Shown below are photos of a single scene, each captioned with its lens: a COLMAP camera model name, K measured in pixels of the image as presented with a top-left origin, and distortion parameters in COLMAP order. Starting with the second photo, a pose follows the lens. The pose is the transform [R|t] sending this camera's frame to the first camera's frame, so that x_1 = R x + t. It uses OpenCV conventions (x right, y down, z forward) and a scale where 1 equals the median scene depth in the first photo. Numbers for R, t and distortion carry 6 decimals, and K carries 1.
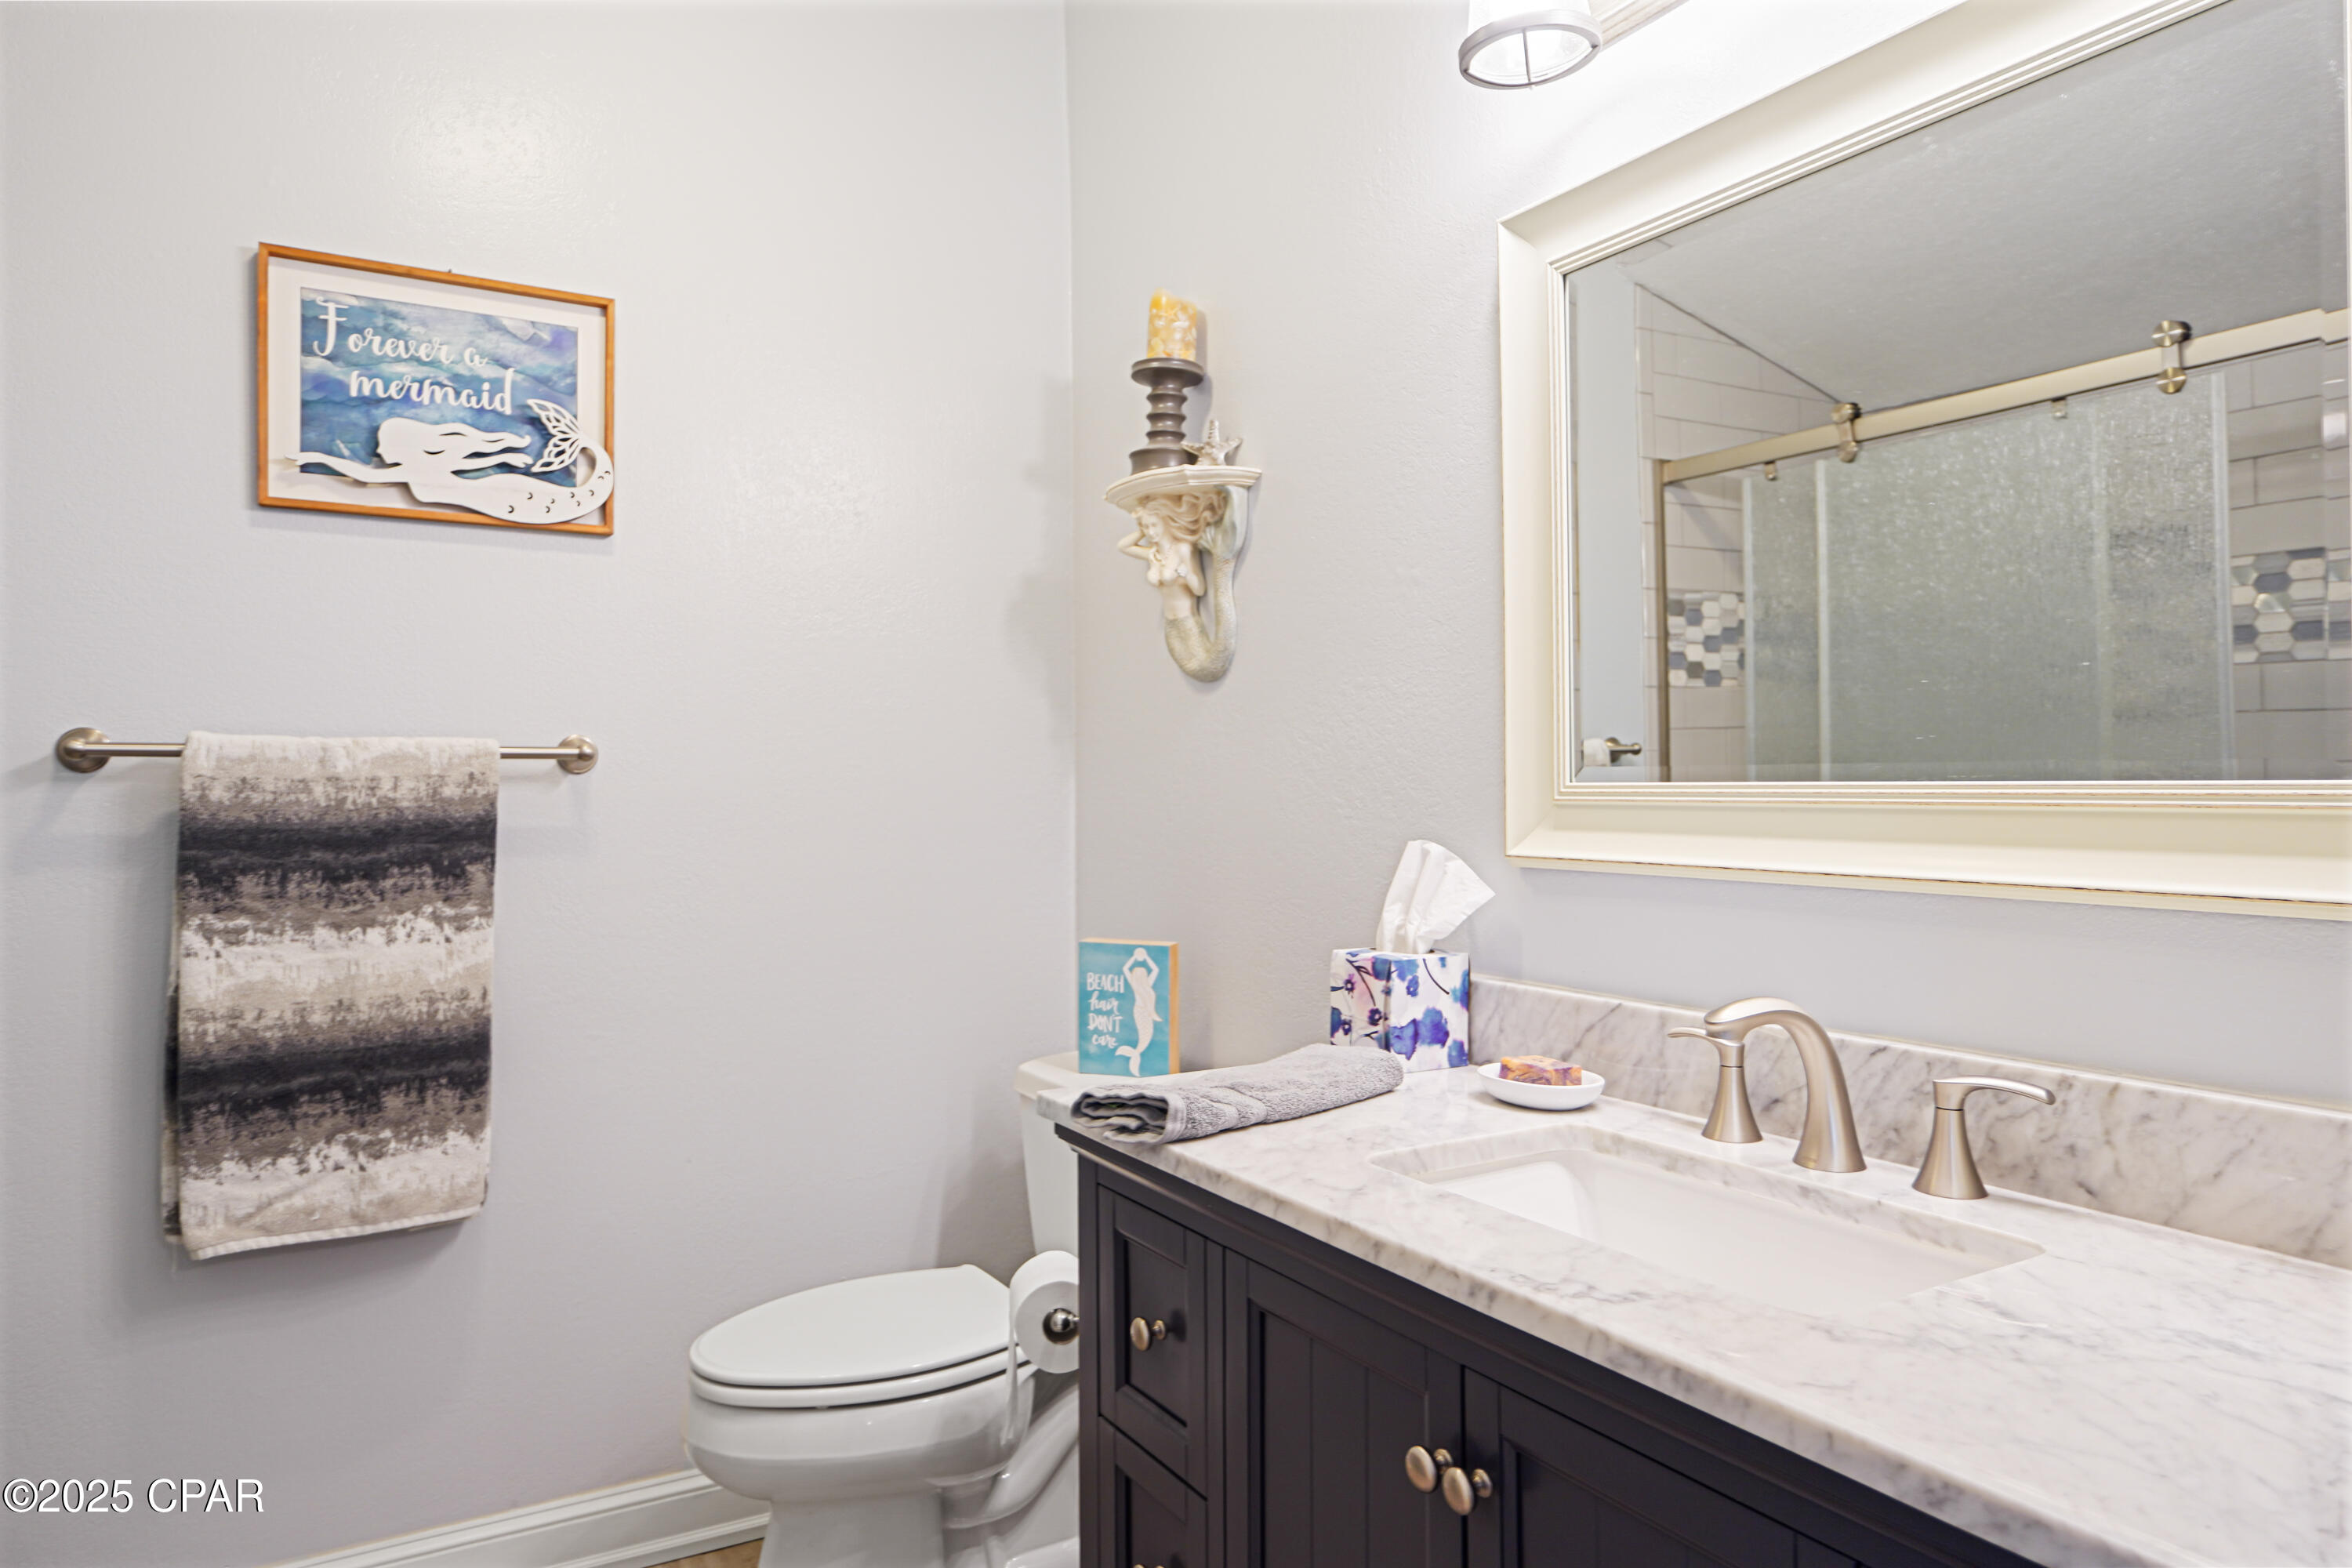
lens RADIAL K [[1456.6, 0, 1186.3], [0, 1456.6, 778.5], [0, 0, 1]] dist [-0.001521, 0.000815]
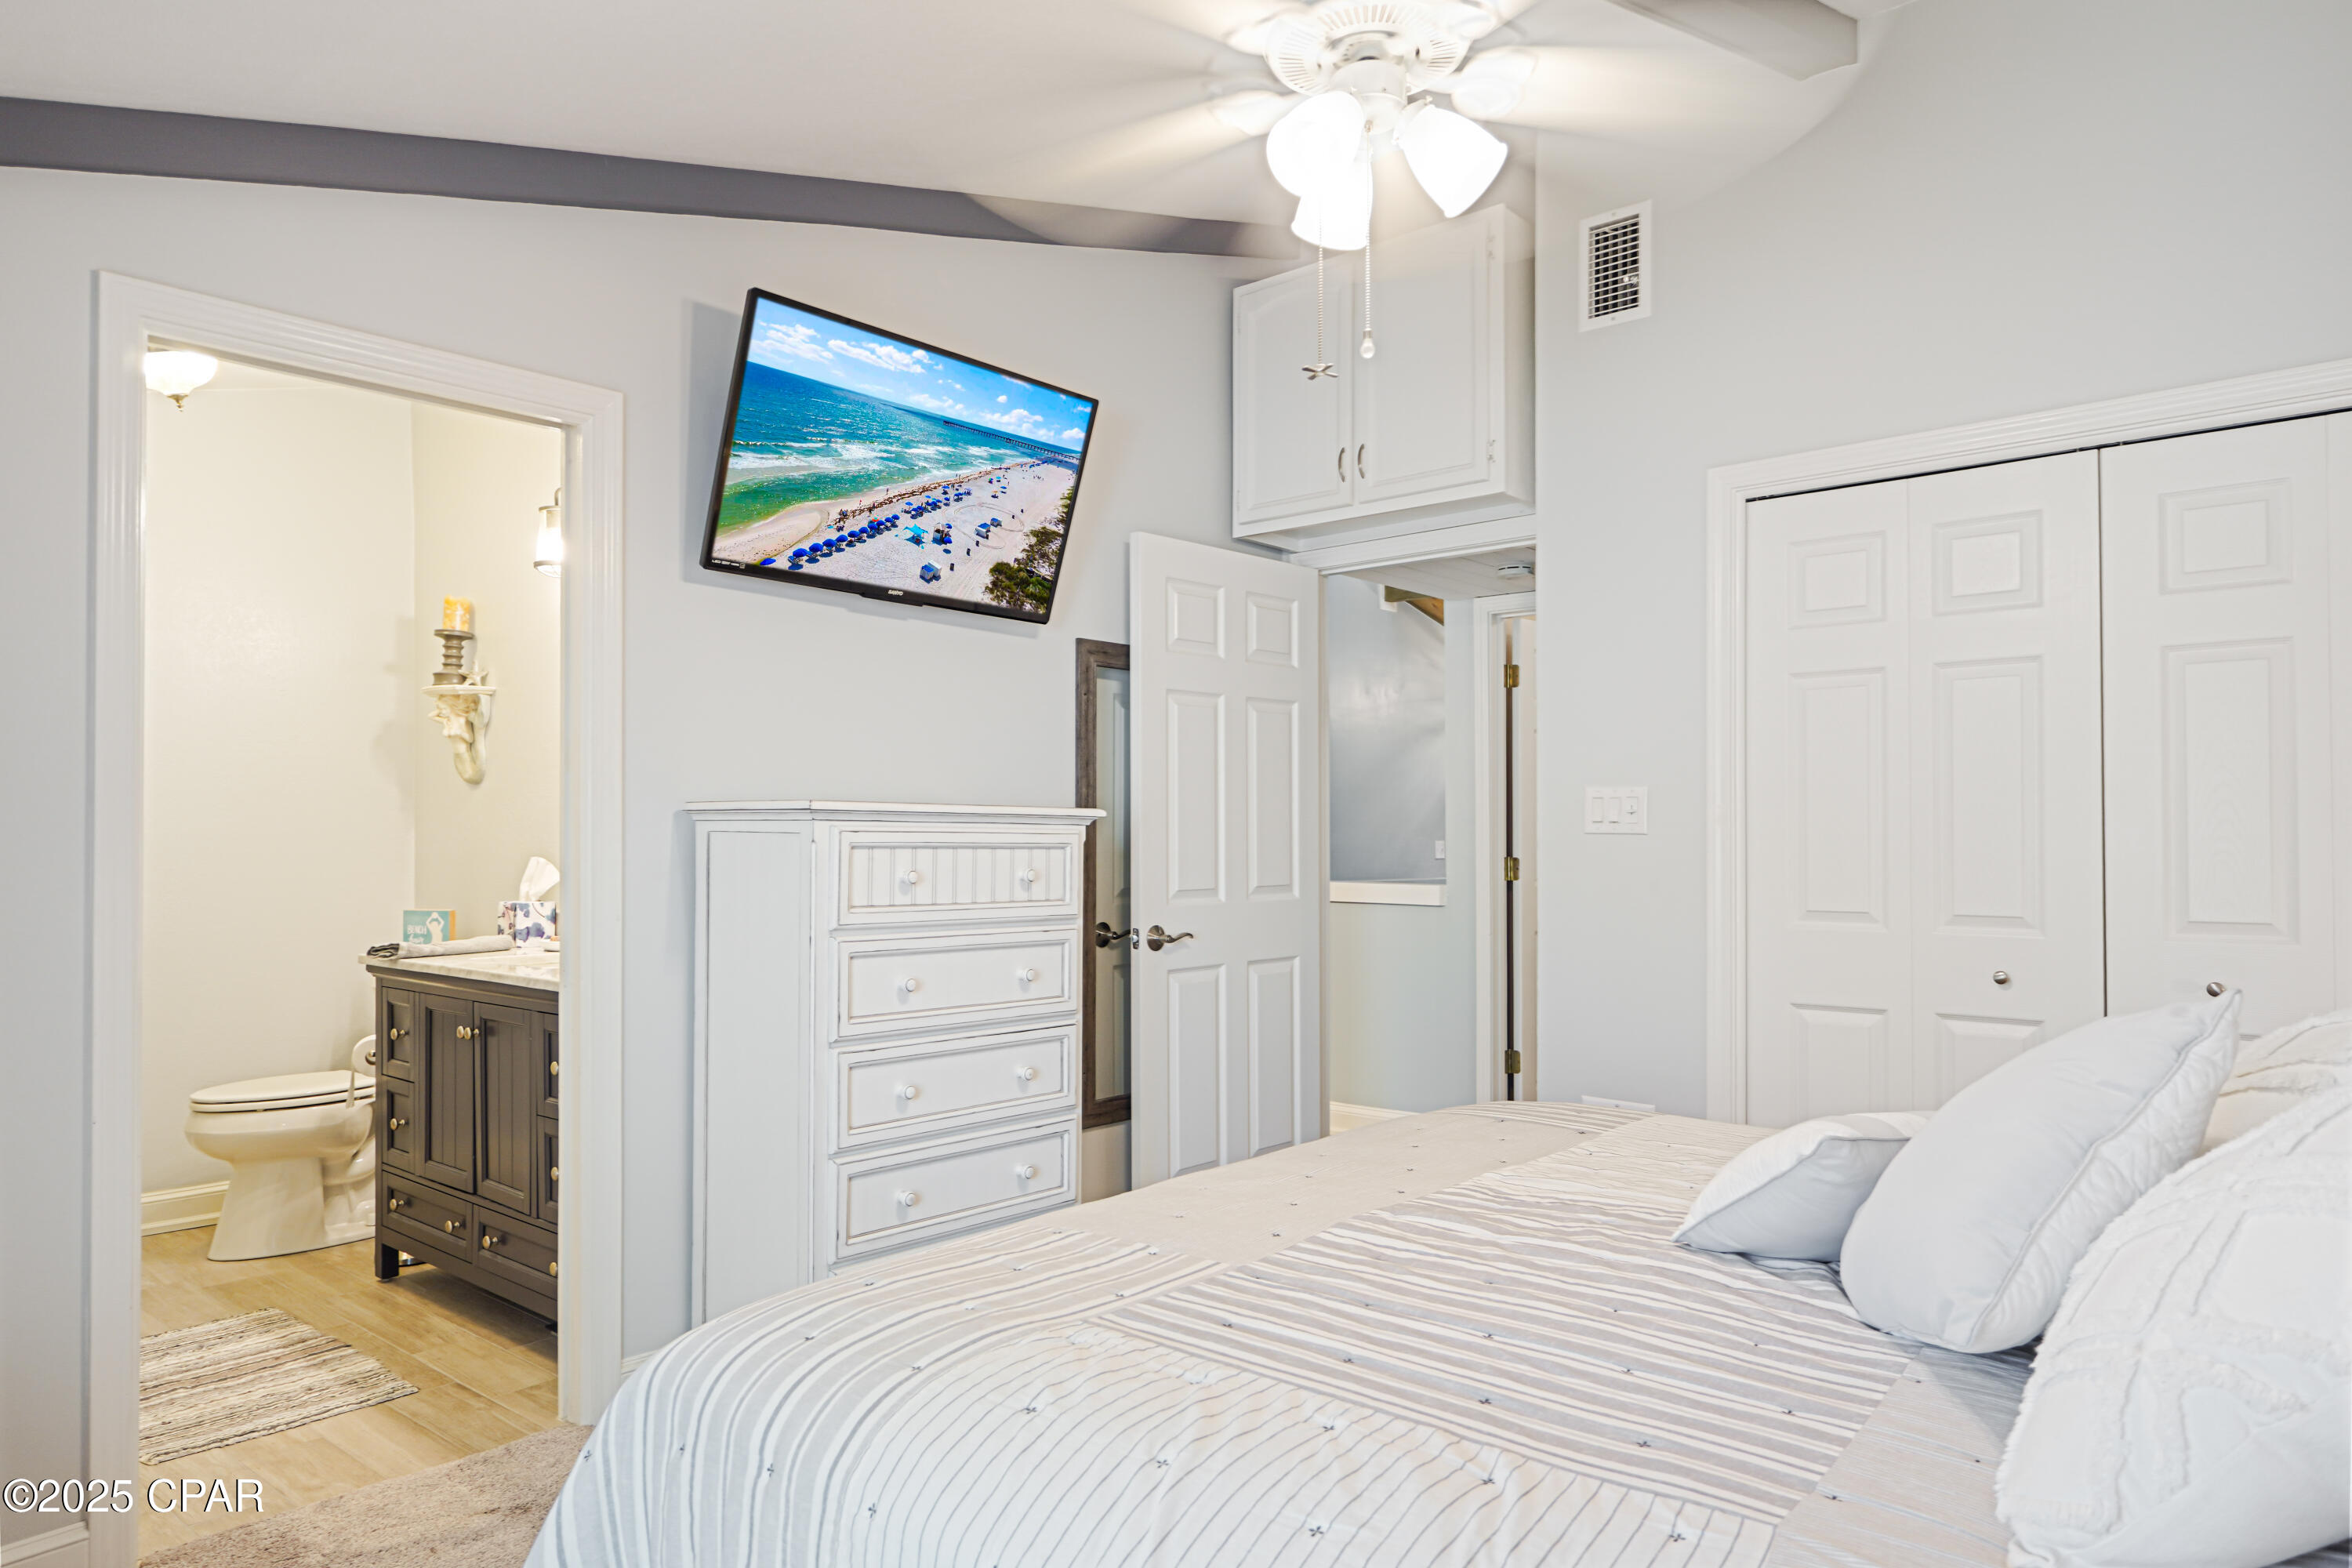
lens RADIAL K [[1444.1, 0, 1176.2], [0, 1444.1, 816.2], [0, 0, 1]] dist [-0.005684, -0.002154]
pose [[0.946446, 0.006700, 0.322794, 0.324581], [-0.005144, 0.999971, -0.005675, -0.015676], [-0.322822, 0.003711, 0.946452, -1.378440]]
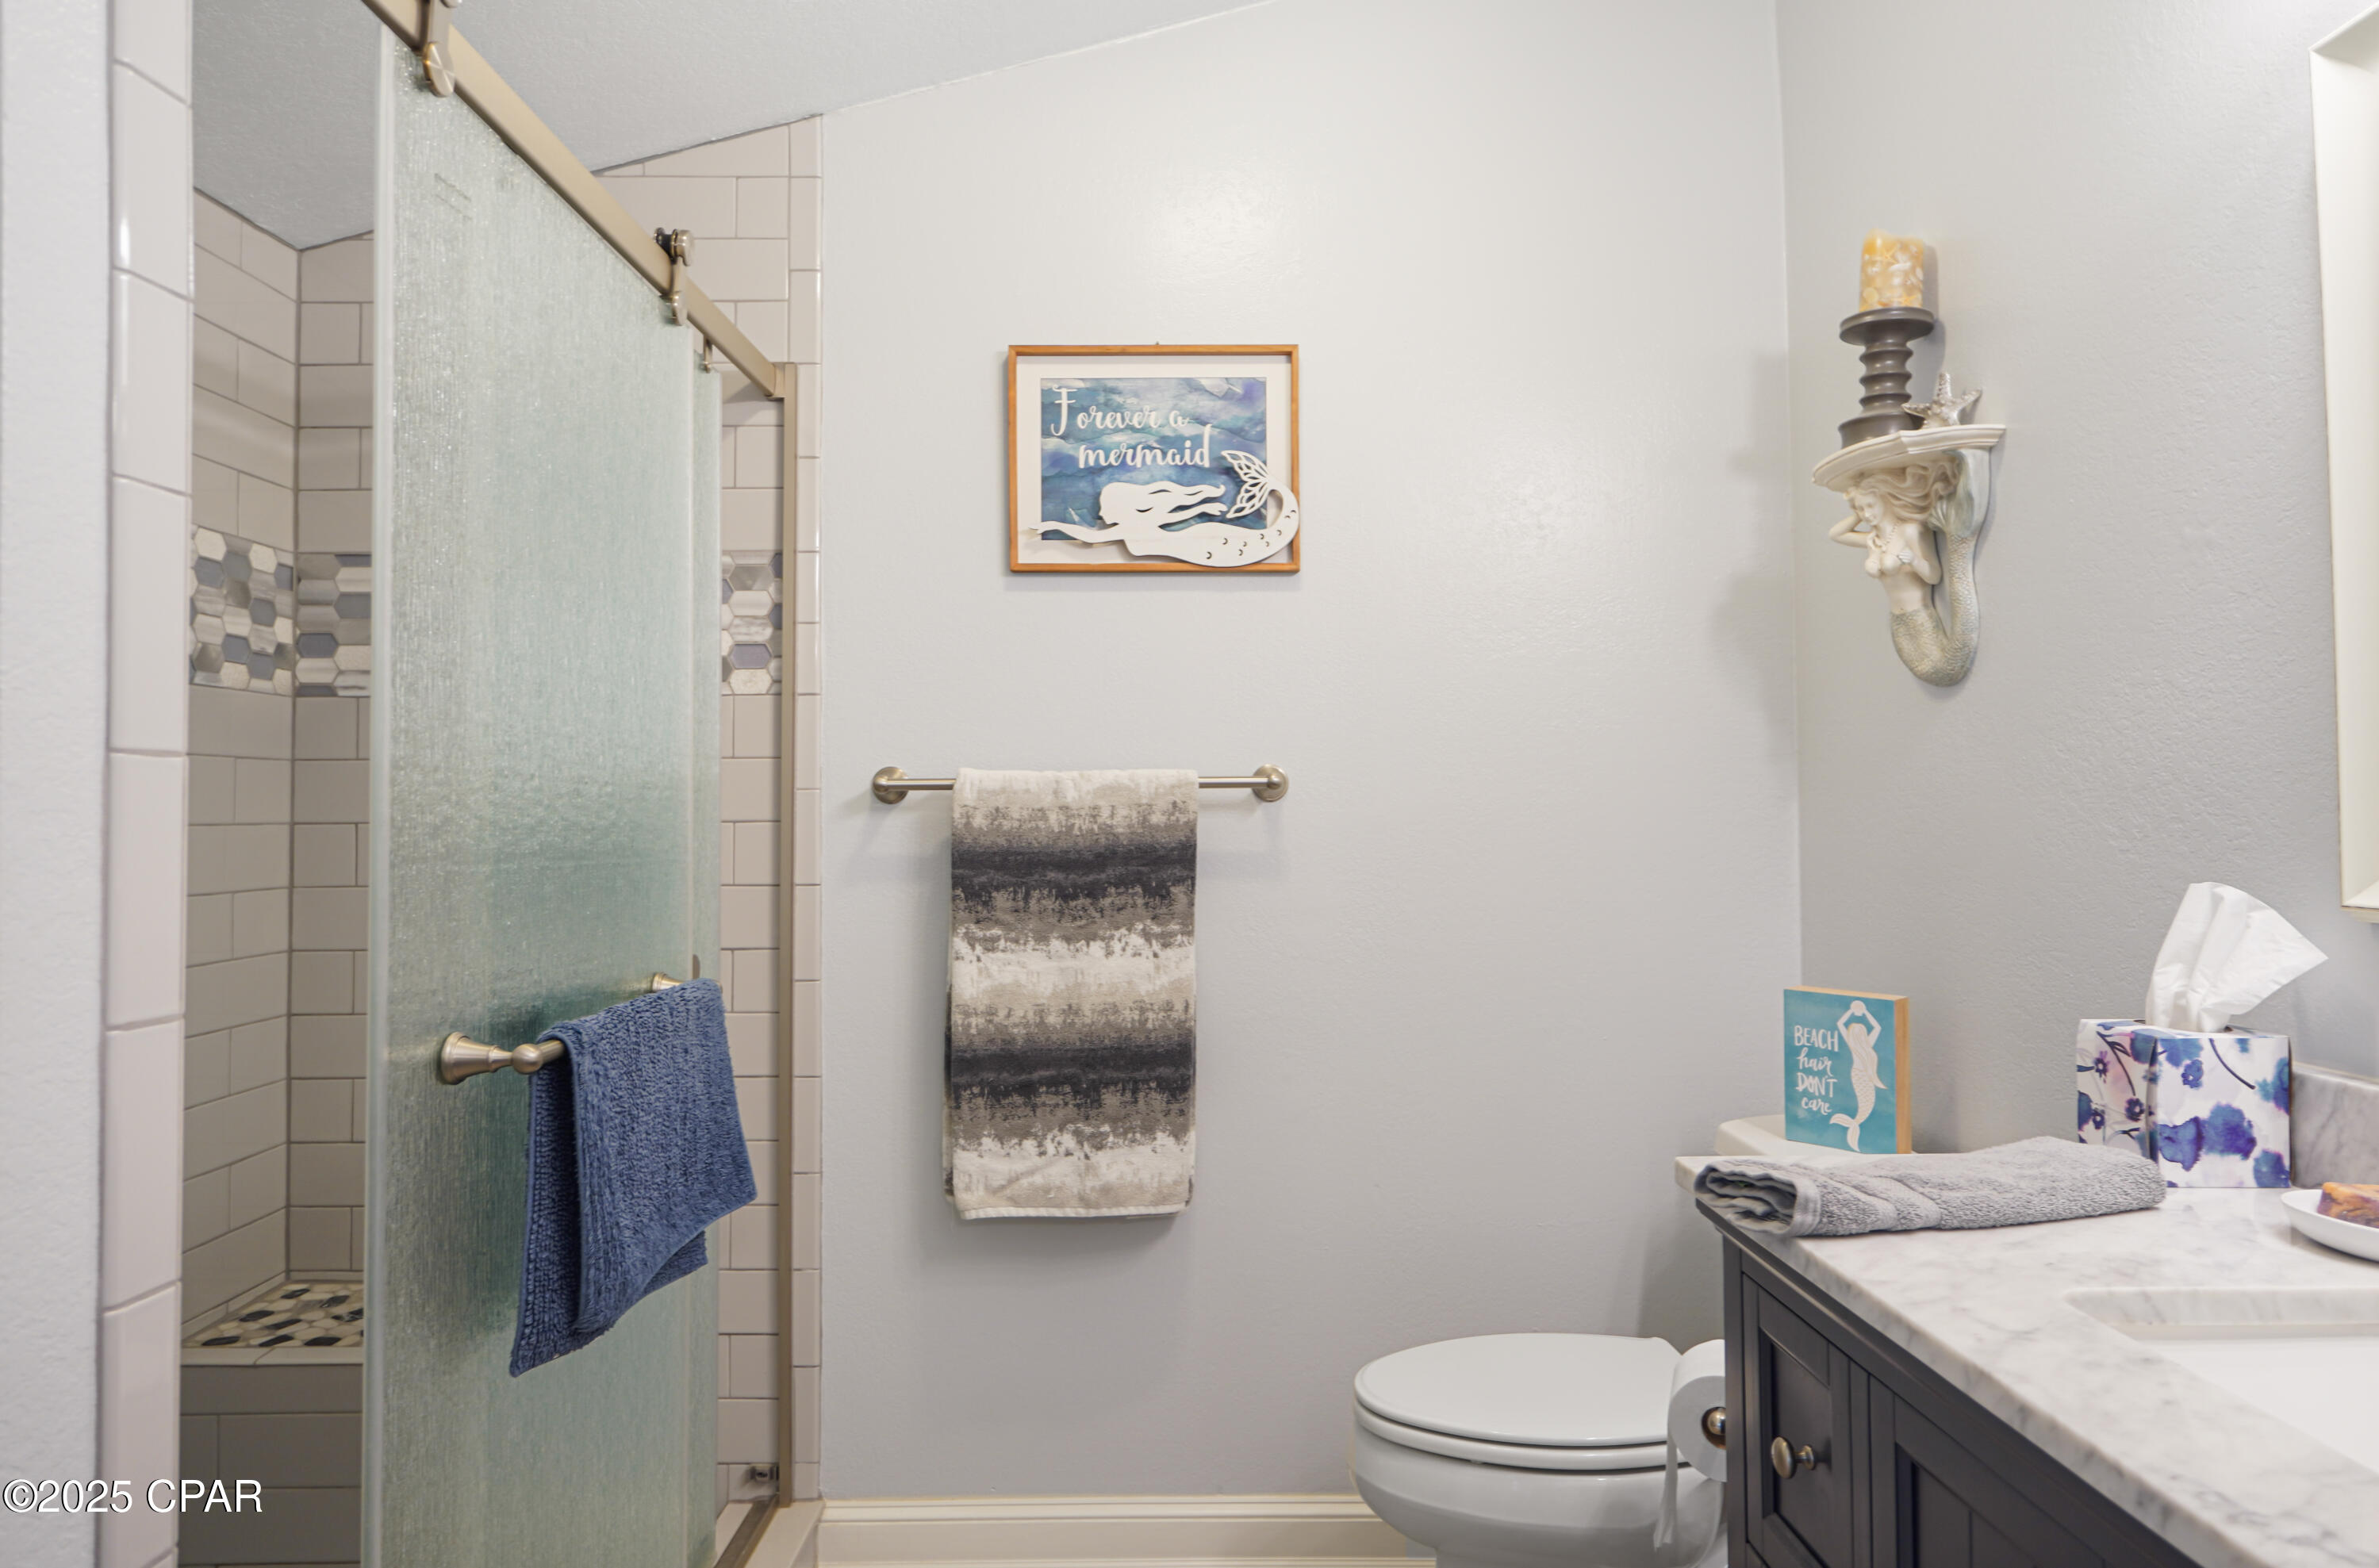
lens RADIAL K [[1492.7, 0, 1180.7], [0, 1492.7, 782.3], [0, 0, 1]] dist [-0.005637, 0.004305]
pose [[0.862589, -0.013434, -0.505727, 0.074230], [0.006901, 0.999867, -0.014790, -0.001701], [0.505859, 0.009268, 0.862566, 0.045022]]
